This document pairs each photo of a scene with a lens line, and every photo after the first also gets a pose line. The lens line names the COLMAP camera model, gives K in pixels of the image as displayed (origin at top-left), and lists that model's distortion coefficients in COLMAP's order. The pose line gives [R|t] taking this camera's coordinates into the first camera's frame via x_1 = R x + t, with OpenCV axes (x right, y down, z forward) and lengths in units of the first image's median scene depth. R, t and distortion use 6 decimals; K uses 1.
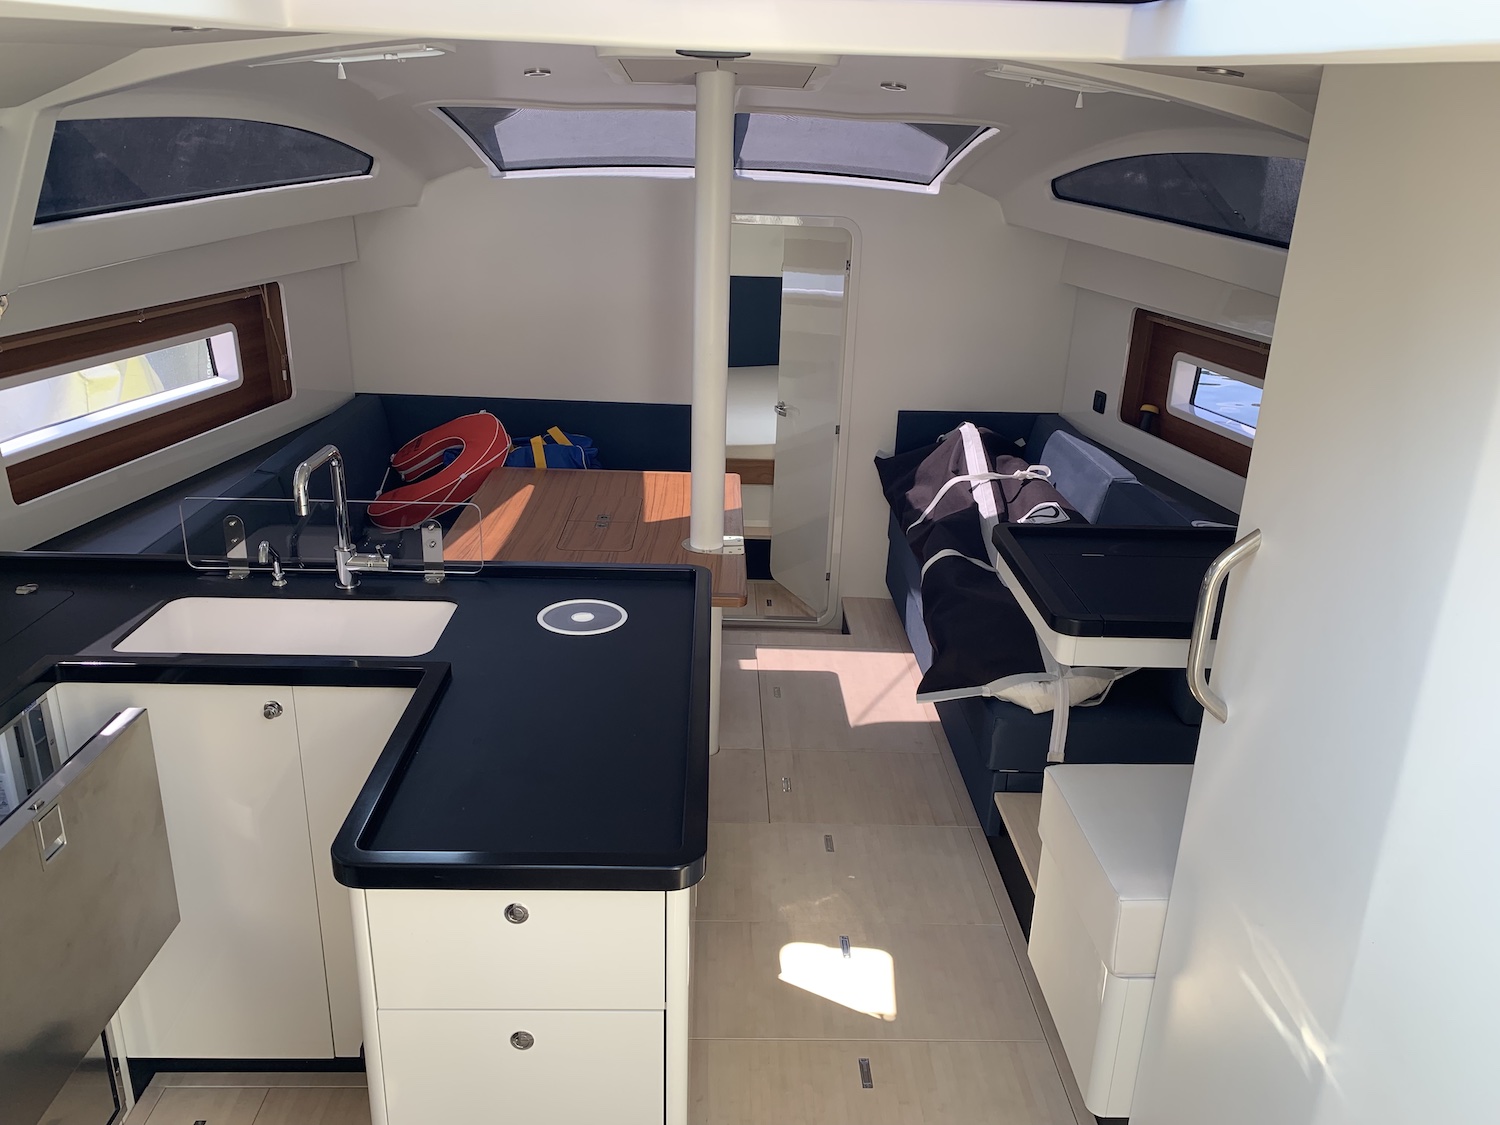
lens RADIAL K [[1149.0, 0, 750.0], [0, 1149.0, 562.5], [0, 0, 1]] dist [0.059732, -0.004435]
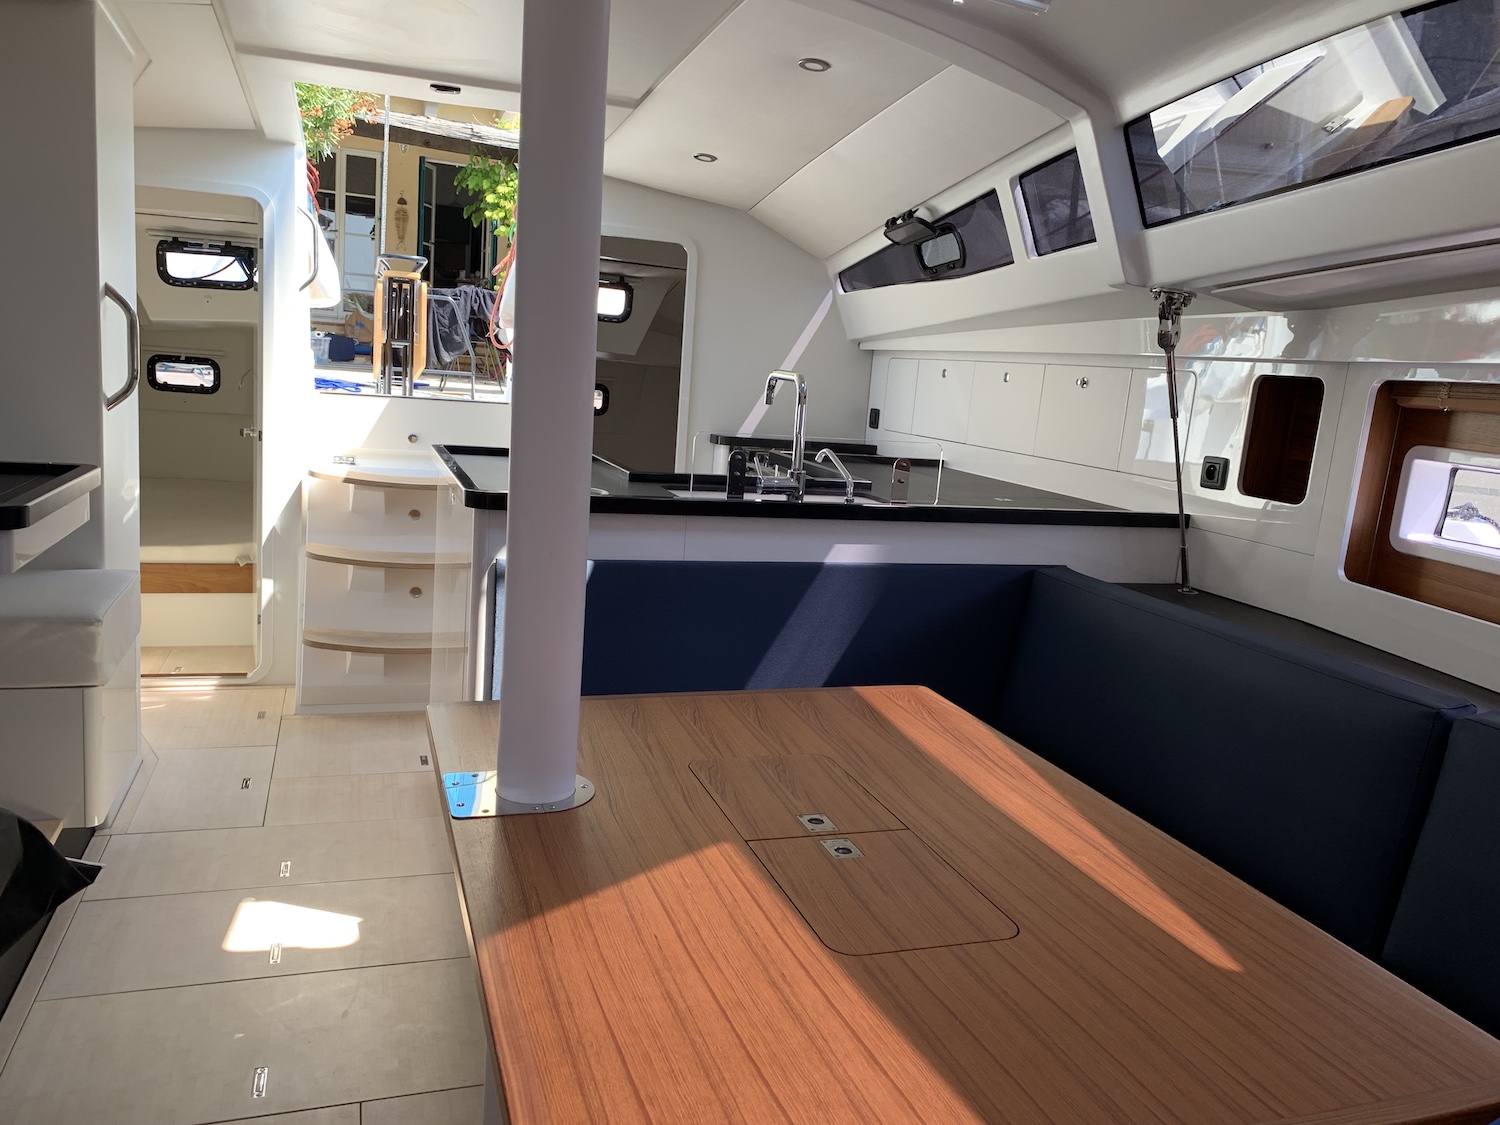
lens RADIAL K [[1130.7, 0, 754.2], [0, 1130.7, 567.1], [0, 0, 1]] dist [0.063294, -0.118914]
pose [[-0.944453, -0.055529, -0.323923, 0.022795], [-0.213642, 0.852689, 0.476737, -0.379610], [0.249733, 0.519459, -0.817188, 1.687448]]
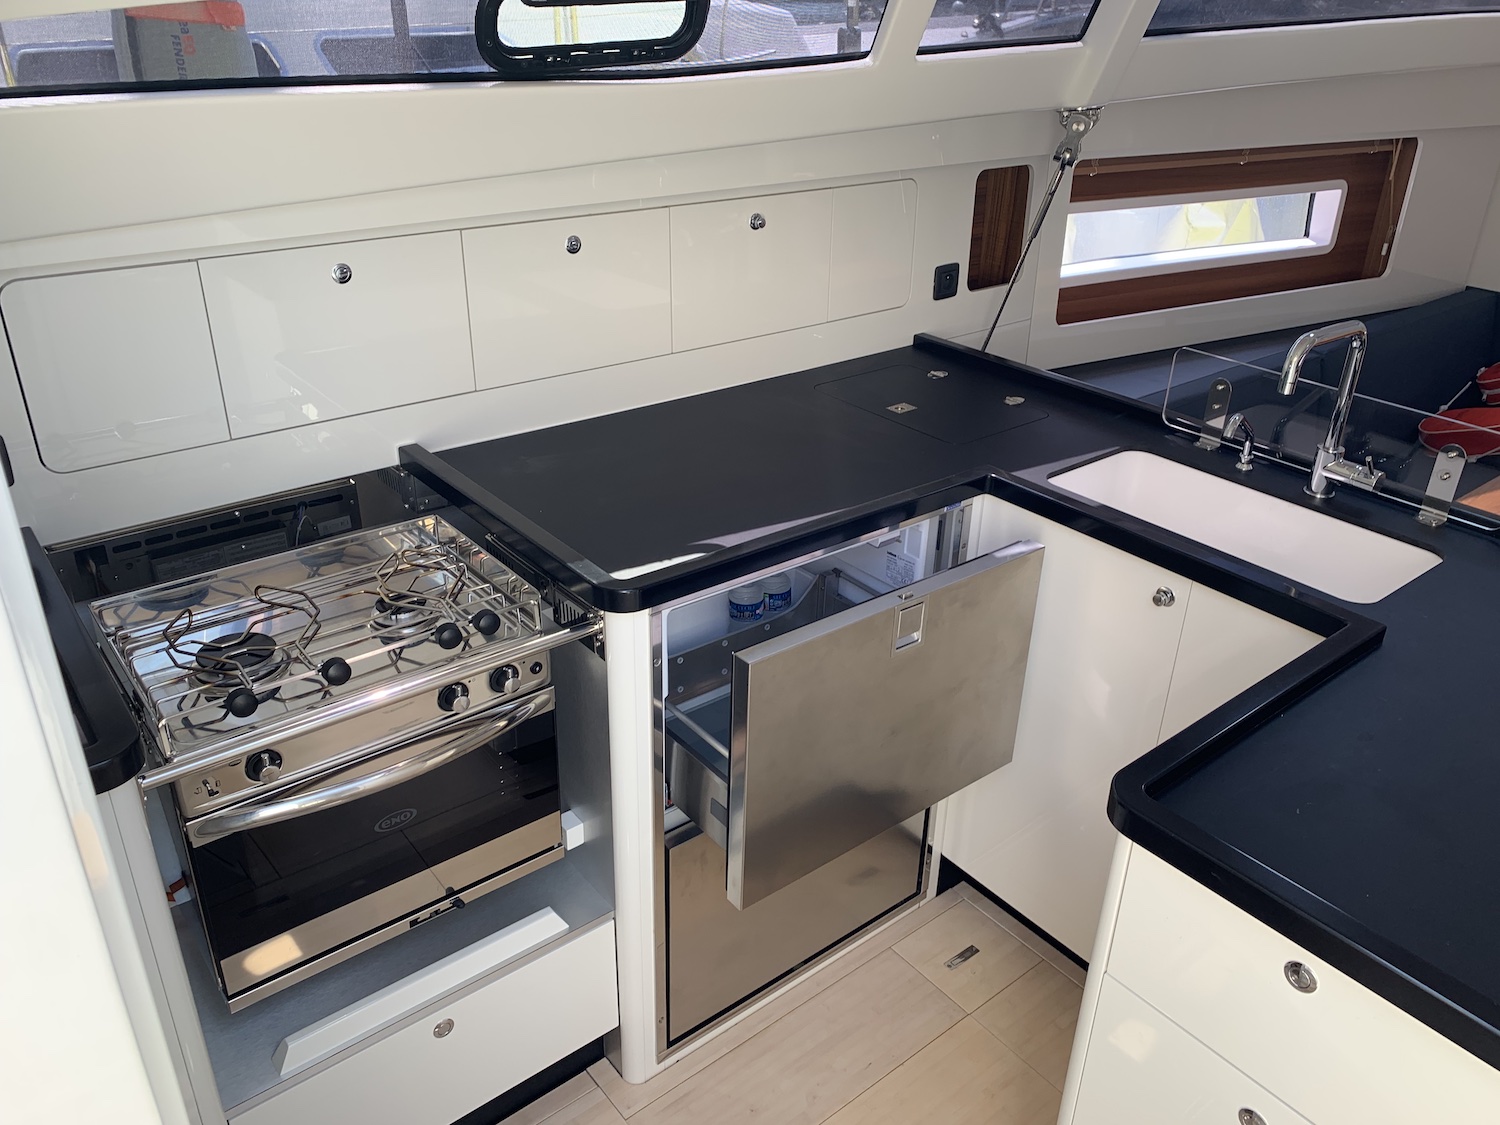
lens RADIAL K [[1153.0, 0, 749.4], [0, 1153.0, 552.5], [0, 0, 1]] dist [-0.005539, -0.003558]
pose [[0.596525, 0.340966, -0.726567, 0.022644], [-0.274581, 0.937347, 0.214445, -0.005307], [0.754164, 0.071579, 0.652773, 0.160901]]
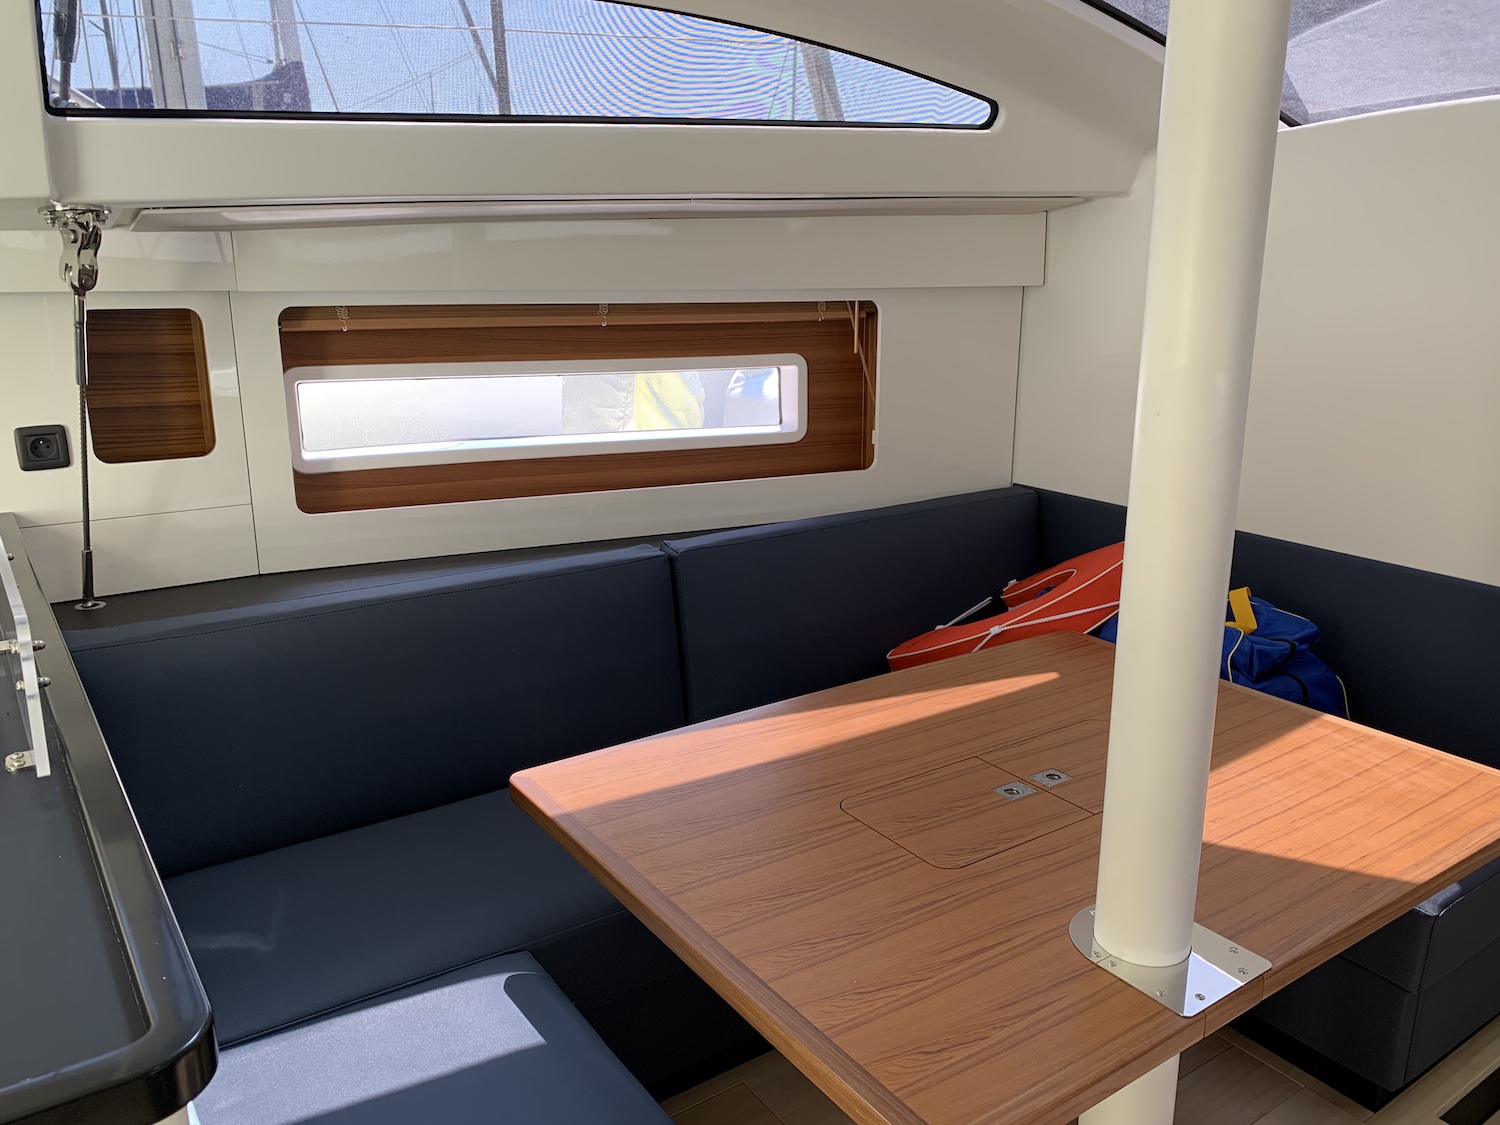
lens RADIAL K [[1149.0, 0, 750.0], [0, 1149.0, 562.5], [0, 0, 1]] dist [0.059732, -0.004435]
pose [[0.550727, 0.181881, -0.814628, 0.210529], [-0.274437, 0.961166, 0.029066, -0.134660], [0.788279, 0.207556, 0.579255, 0.859847]]
